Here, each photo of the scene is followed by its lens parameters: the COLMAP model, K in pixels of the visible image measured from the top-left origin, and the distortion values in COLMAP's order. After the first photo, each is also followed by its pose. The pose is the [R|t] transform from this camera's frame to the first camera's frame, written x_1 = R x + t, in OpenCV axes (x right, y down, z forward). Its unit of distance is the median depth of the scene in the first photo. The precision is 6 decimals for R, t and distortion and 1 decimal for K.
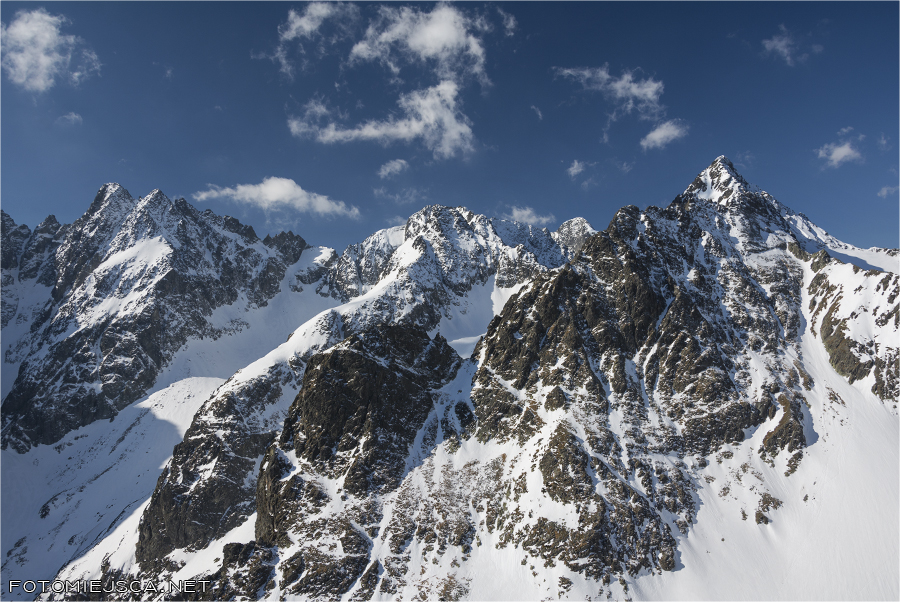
lens RADIAL K [[706.8, 0, 464.0], [0, 706.8, 320.8], [0, 0, 1]] dist [-0.151717, 0.099451]
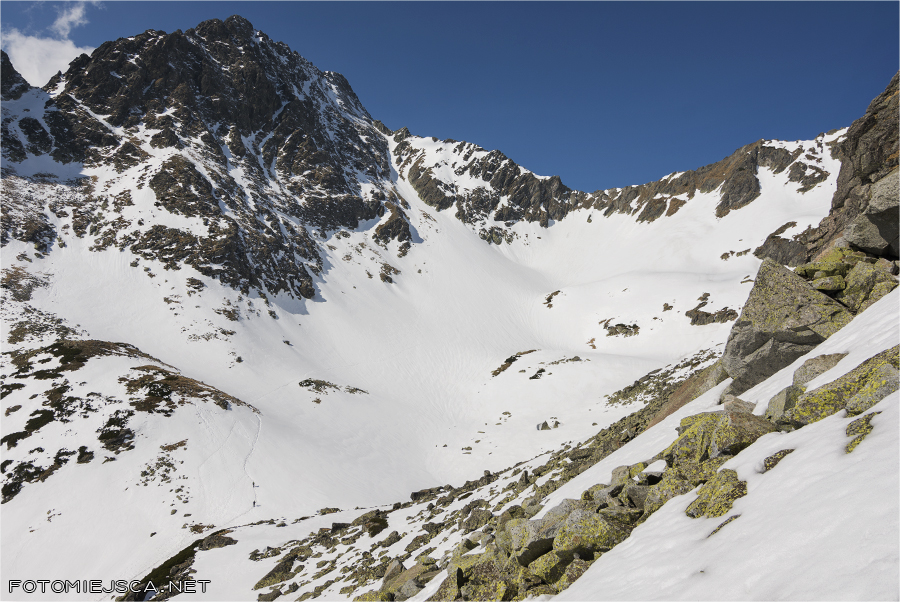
lens RADIAL K [[612.4, 0, 443.4], [0, 612.4, 309.6], [0, 0, 1]] dist [-0.003219, -0.013146]
pose [[0.758883, 0.109067, 0.642029, -0.067144], [-0.094328, 0.993888, -0.057344, 0.331673], [-0.644359, -0.017044, 0.764533, 0.219094]]
